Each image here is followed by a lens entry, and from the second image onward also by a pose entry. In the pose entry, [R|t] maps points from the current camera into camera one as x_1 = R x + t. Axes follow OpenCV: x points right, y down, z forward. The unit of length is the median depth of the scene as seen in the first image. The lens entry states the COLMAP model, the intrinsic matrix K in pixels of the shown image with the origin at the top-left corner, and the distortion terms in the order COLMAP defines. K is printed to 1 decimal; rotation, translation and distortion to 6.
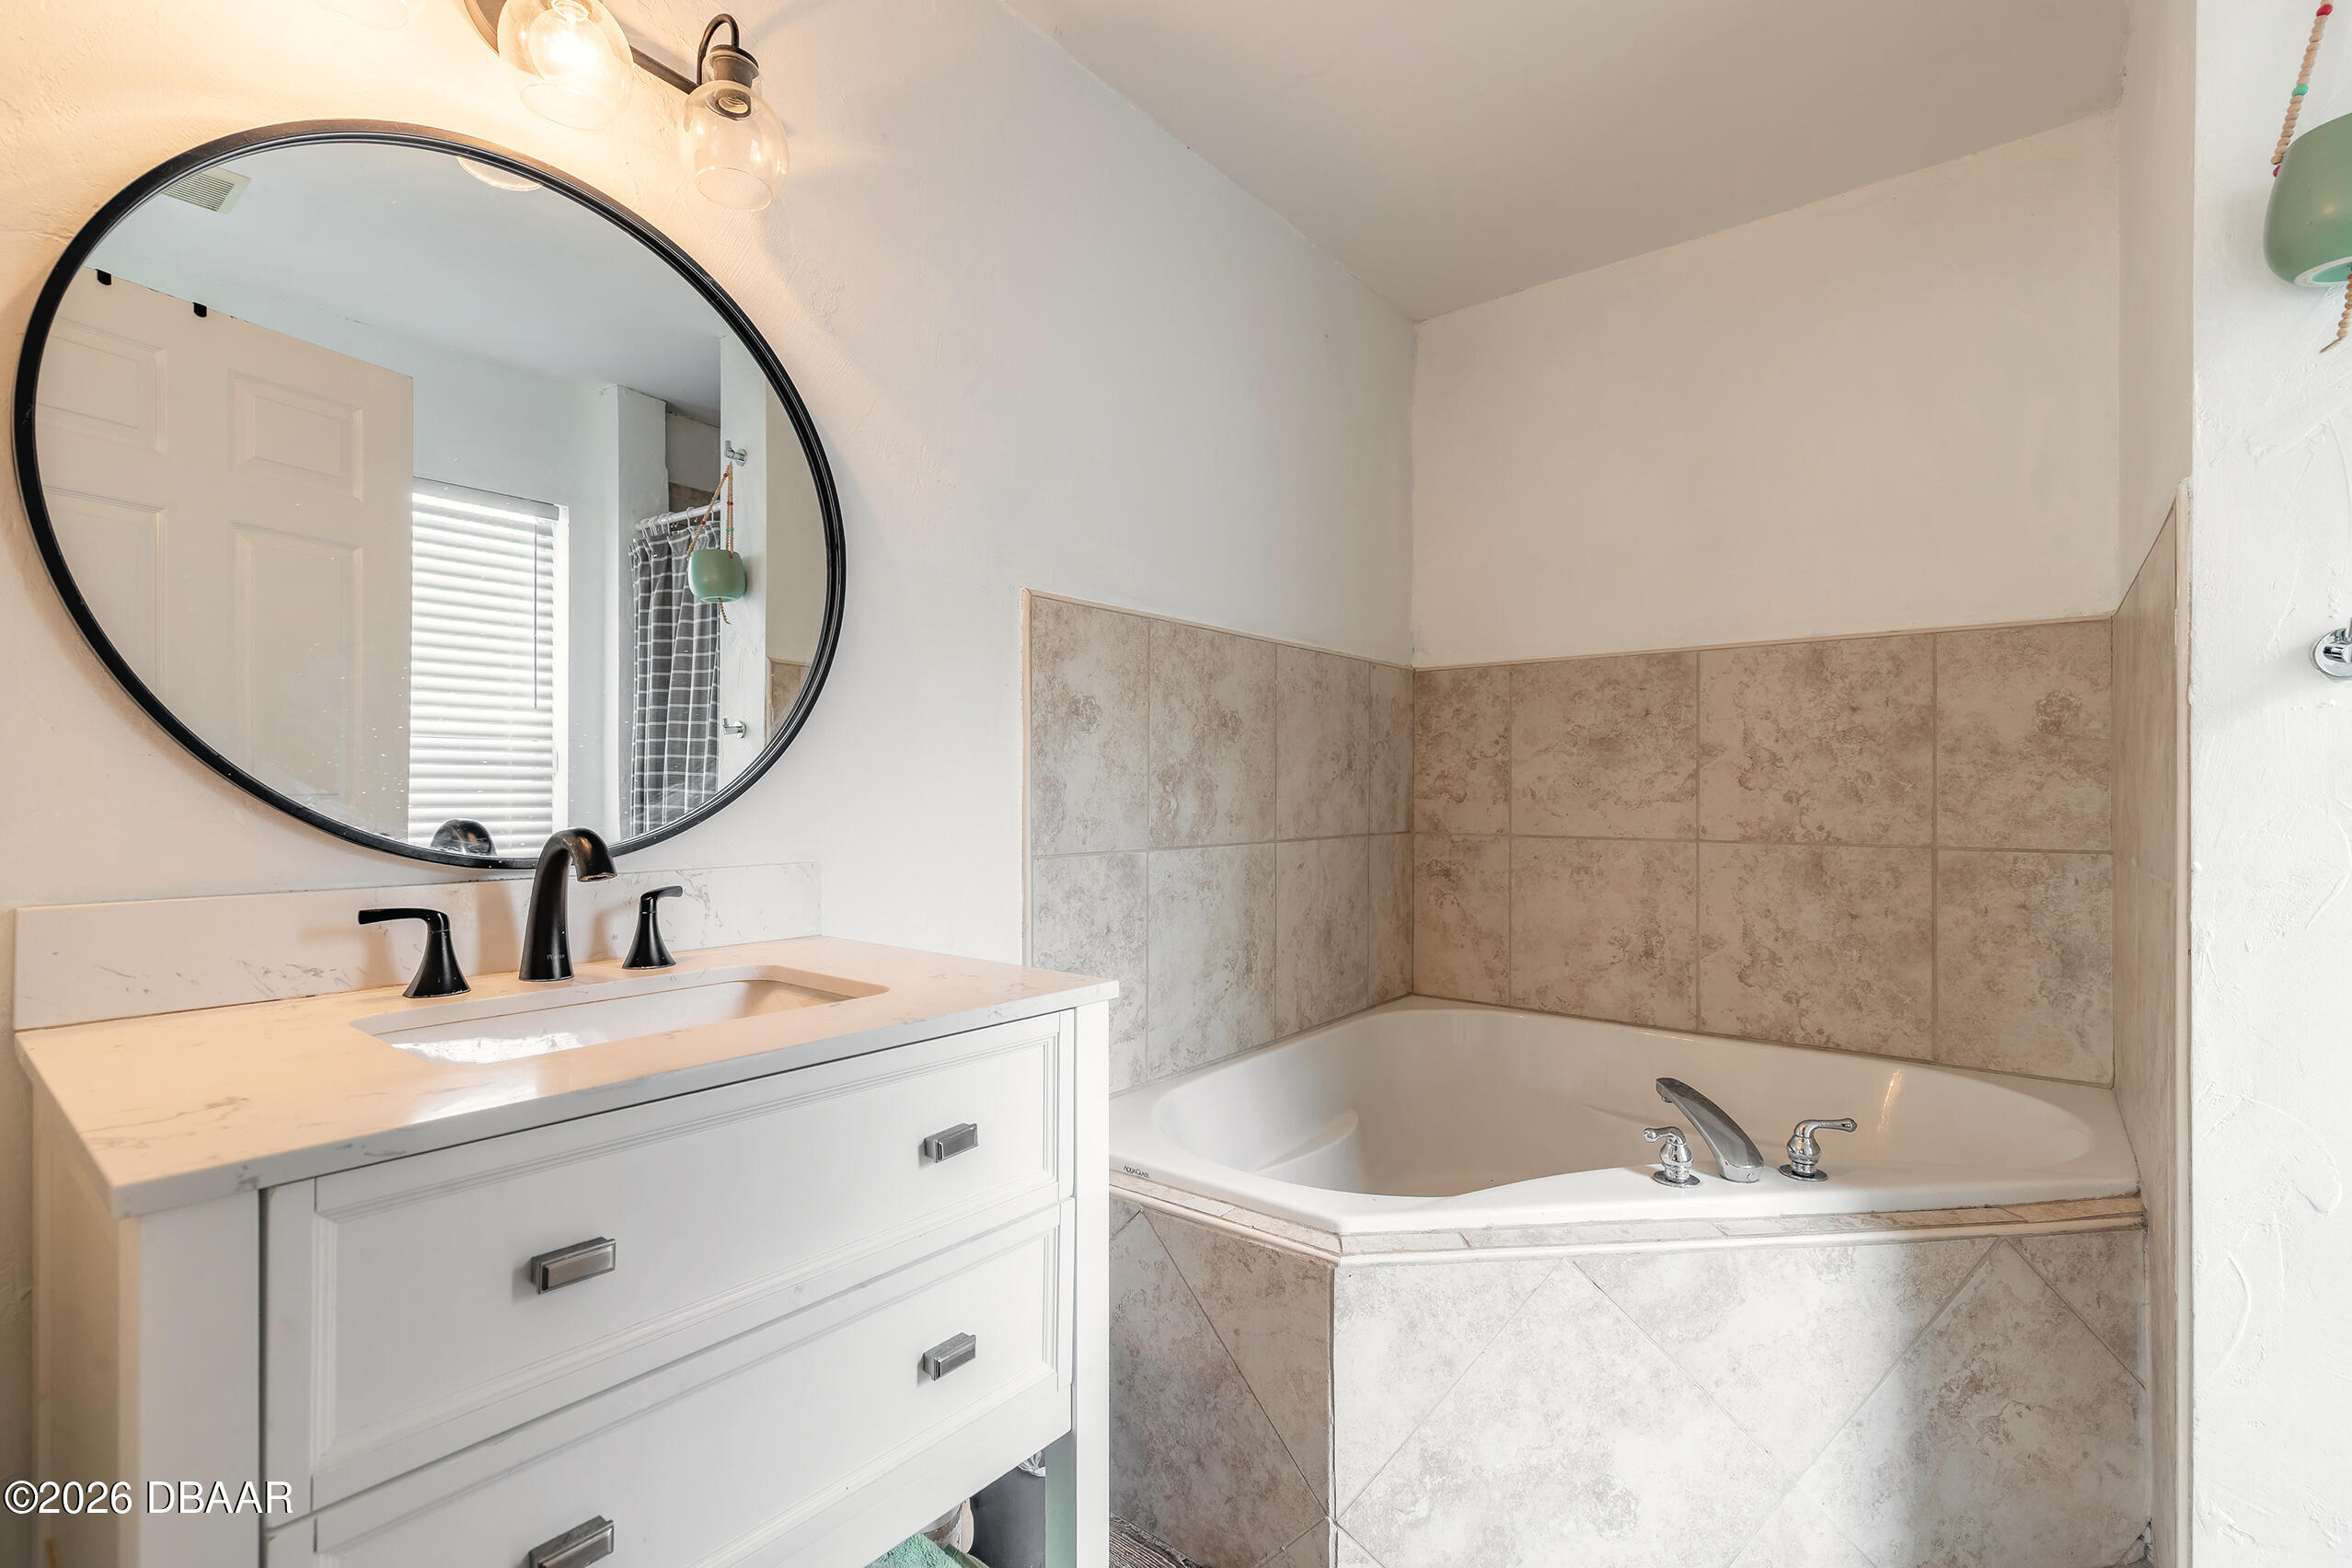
lens RADIAL K [[1059.5, 0, 1173.0], [0, 1059.5, 784.5], [0, 0, 1]] dist [0.009799, -0.002014]
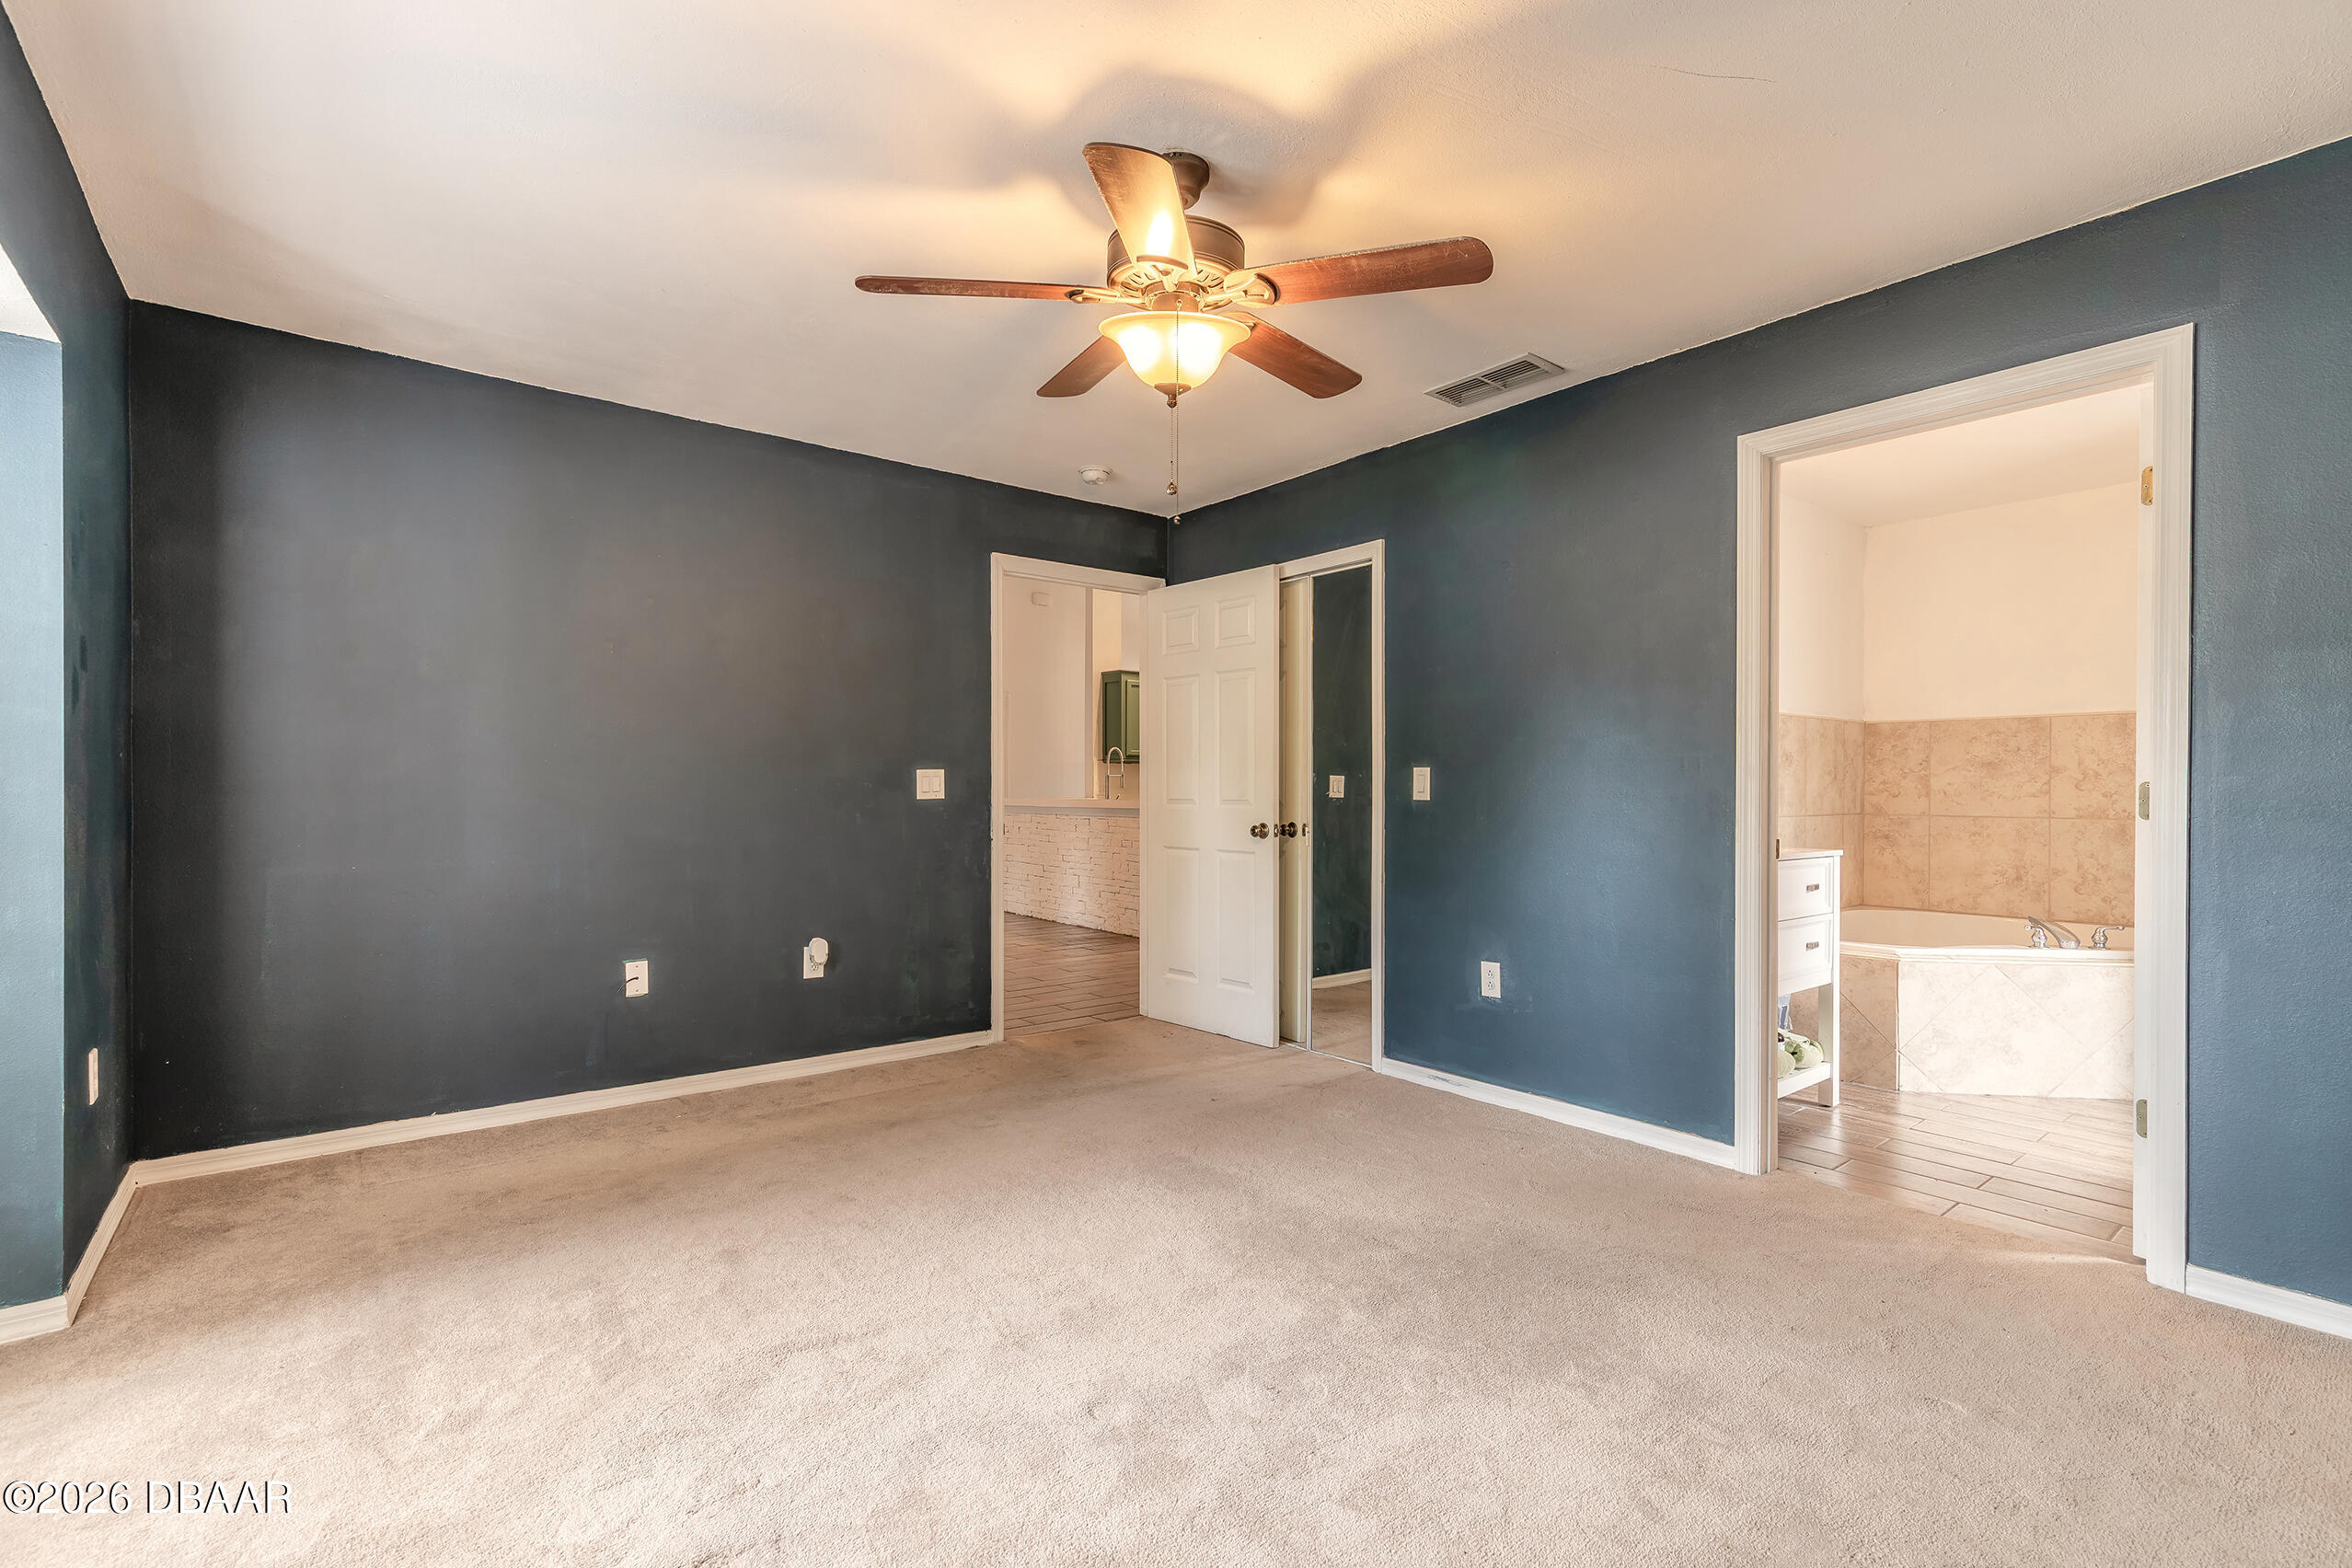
lens RADIAL K [[1059.5, 0, 1180.8], [0, 1059.5, 786.3], [0, 0, 1]] dist [0.009799, -0.002014]
pose [[0.975052, 0.002126, -0.221964, -0.569112], [-0.001180, 0.999990, 0.004396, -0.009049], [0.221971, -0.004025, 0.975045, -1.143714]]
